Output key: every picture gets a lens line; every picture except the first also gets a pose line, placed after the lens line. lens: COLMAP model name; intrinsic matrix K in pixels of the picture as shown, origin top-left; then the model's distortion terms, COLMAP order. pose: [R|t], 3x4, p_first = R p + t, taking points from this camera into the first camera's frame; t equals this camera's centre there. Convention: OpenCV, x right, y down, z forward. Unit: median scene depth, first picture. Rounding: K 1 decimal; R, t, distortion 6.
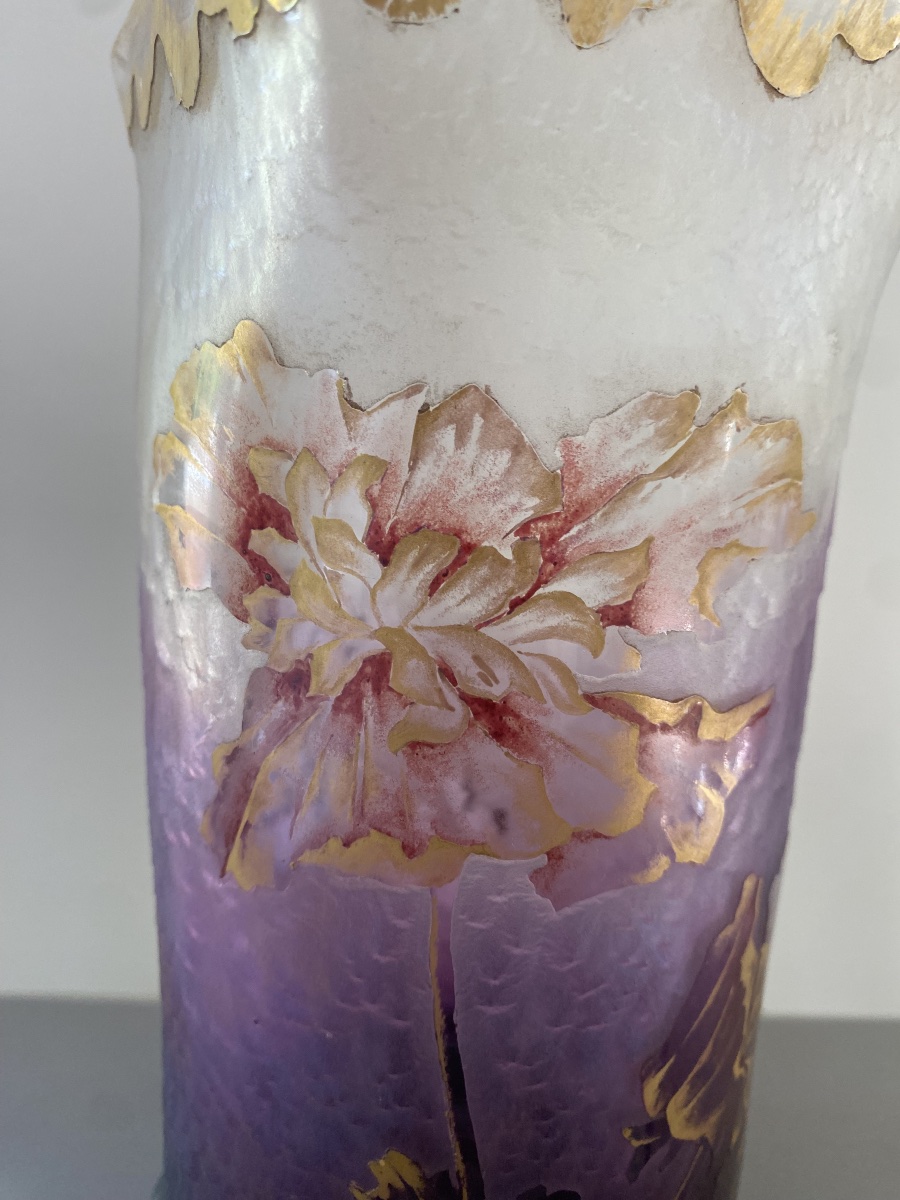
lens RADIAL K [[912.7, 0, 439.3], [0, 912.7, 597.8], [0, 0, 1]] dist [-0.003755, -0.004829]
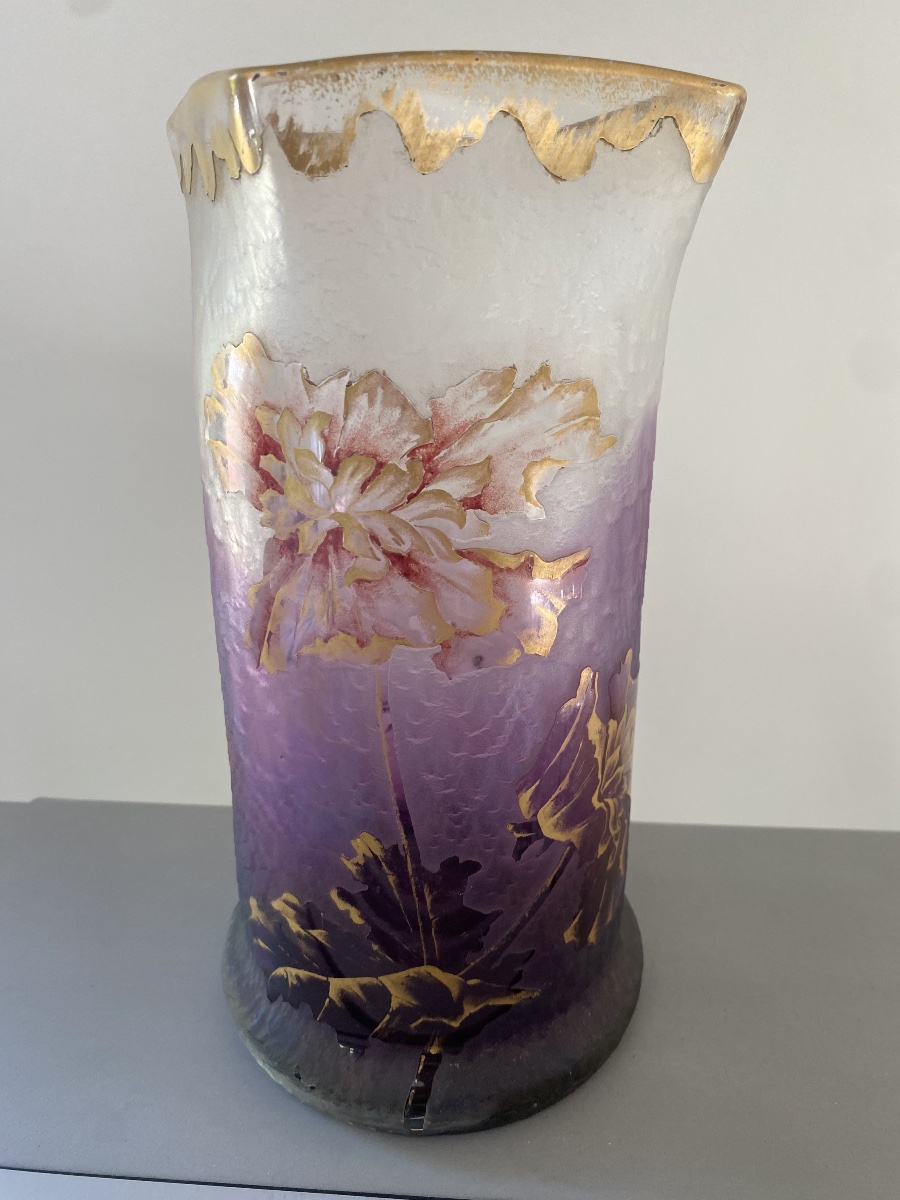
lens RADIAL K [[897.5, 0, 450.3], [0, 897.5, 591.0], [0, 0, 1]] dist [0.053154, -0.011029]
pose [[0.996694, -0.007298, -0.080913, 0.270337], [0.015117, 0.995223, 0.096454, 0.019715], [0.079822, -0.097358, 0.992043, -0.637630]]
